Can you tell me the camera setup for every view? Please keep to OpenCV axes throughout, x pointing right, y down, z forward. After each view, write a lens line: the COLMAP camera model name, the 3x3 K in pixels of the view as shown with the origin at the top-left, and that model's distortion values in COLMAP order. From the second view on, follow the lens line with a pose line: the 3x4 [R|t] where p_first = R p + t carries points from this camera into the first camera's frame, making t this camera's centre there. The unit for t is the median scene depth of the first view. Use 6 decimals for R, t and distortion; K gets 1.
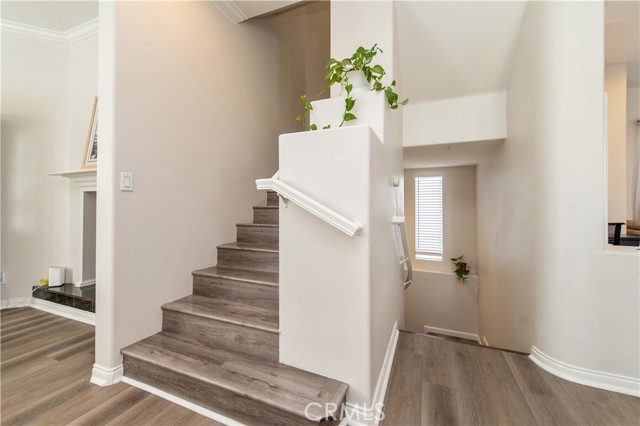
lens RADIAL K [[253.1, 0, 322.3], [0, 253.1, 208.8], [0, 0, 1]] dist [-0.000208, -0.000103]
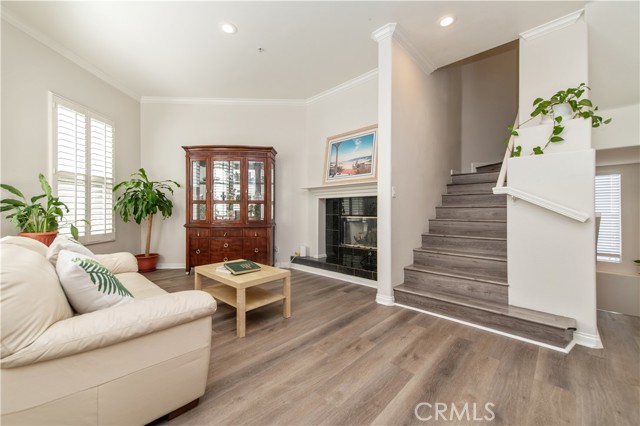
lens RADIAL K [[249.2, 0, 320.0], [0, 249.2, 213.0], [0, 0, 1]] dist [0.001941, 0.000006]
pose [[0.929971, -0.002386, -0.367626, -0.606471], [0.003105, 0.999994, 0.001364, 0.033787], [0.367621, -0.002409, 0.929973, -0.759197]]
